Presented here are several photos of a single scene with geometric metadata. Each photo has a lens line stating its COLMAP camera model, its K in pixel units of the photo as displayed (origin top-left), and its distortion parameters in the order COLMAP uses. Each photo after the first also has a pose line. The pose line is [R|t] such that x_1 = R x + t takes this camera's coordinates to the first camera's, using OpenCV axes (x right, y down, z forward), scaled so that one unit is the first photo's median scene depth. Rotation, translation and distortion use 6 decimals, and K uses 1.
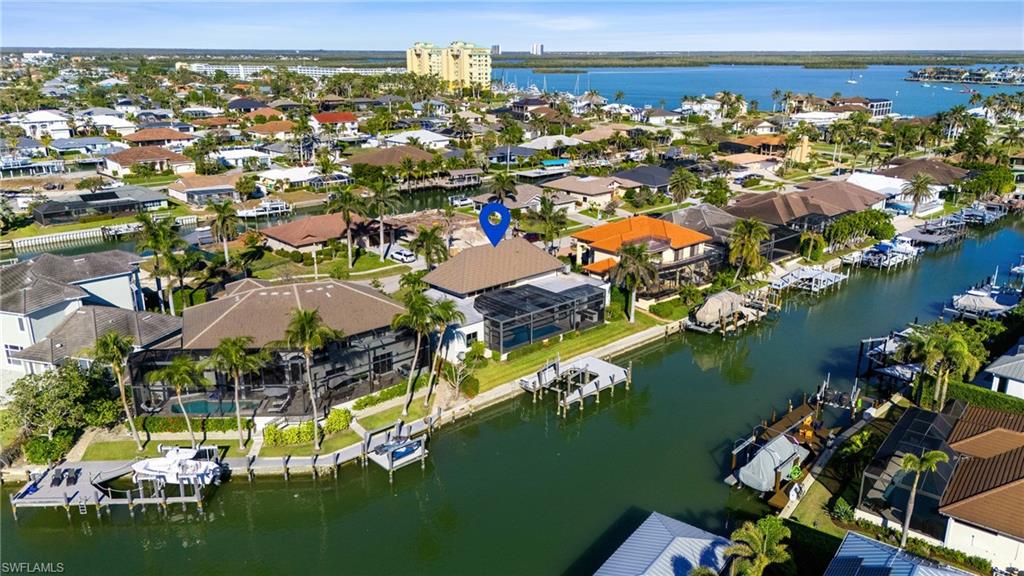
lens RADIAL K [[752.6, 0, 512.0], [0, 752.6, 288.0], [0, 0, 1]] dist [0.056570, -0.043288]
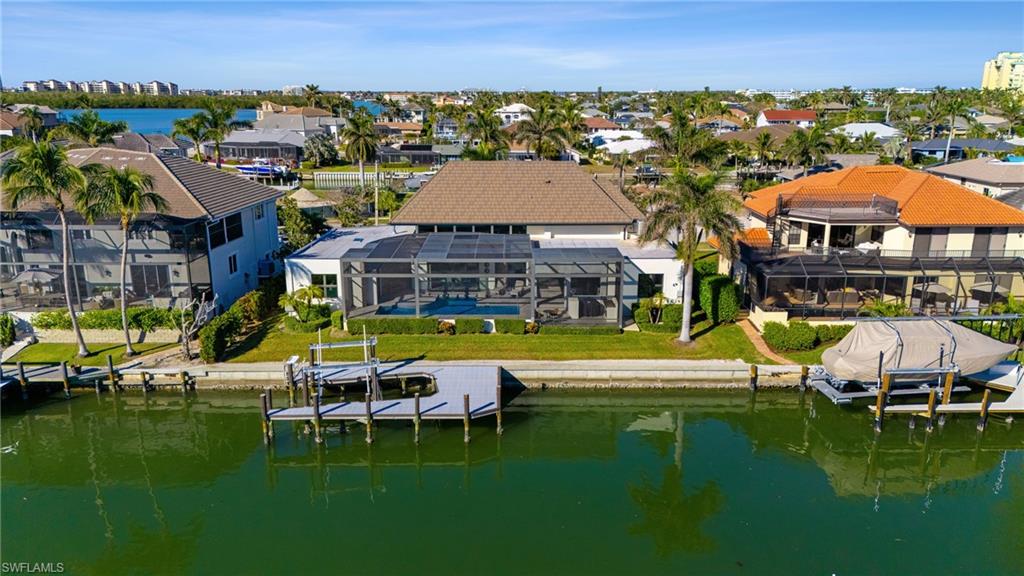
lens RADIAL K [[752.6, 0, 512.0], [0, 752.6, 288.0], [0, 0, 1]] dist [0.056570, -0.043288]
pose [[0.740642, 0.165008, -0.651323, 0.348357], [-0.198579, 0.979828, 0.022420, 0.022171], [0.641885, 0.112734, 0.758469, 0.511332]]
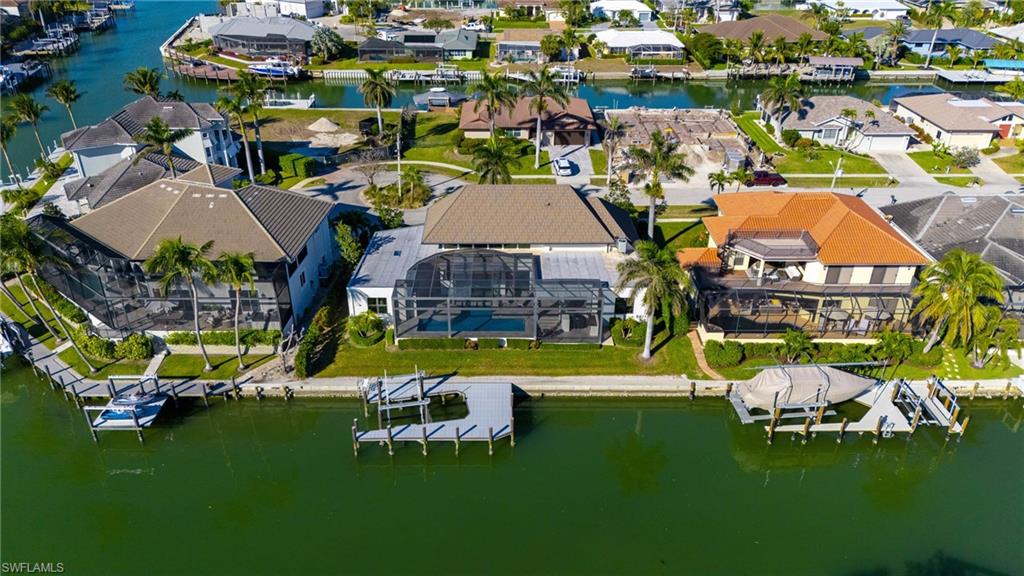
lens RADIAL K [[752.6, 0, 512.0], [0, 752.6, 288.0], [0, 0, 1]] dist [0.056570, -0.043288]
pose [[0.743429, 0.323730, -0.585245, 0.394683], [-0.203721, 0.943076, 0.262880, -0.143148], [0.637032, -0.076206, 0.767061, 0.390811]]
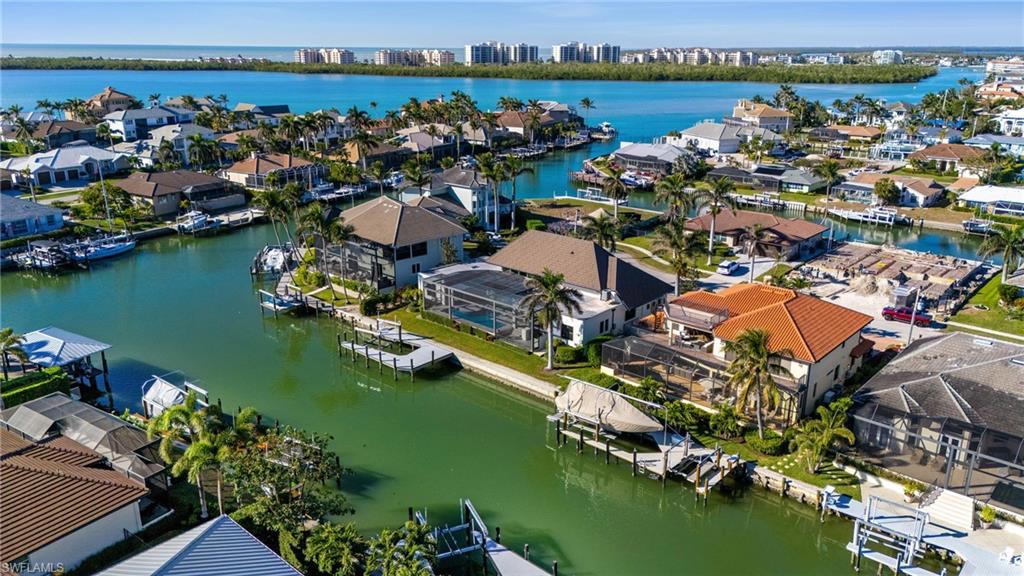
lens RADIAL K [[752.6, 0, 512.0], [0, 752.6, 288.0], [0, 0, 1]] dist [0.056570, -0.043288]
pose [[0.087236, 0.299669, -0.950047, 0.807958], [-0.300246, 0.917245, 0.261753, -0.208188], [0.949864, 0.262413, 0.169991, 0.729626]]
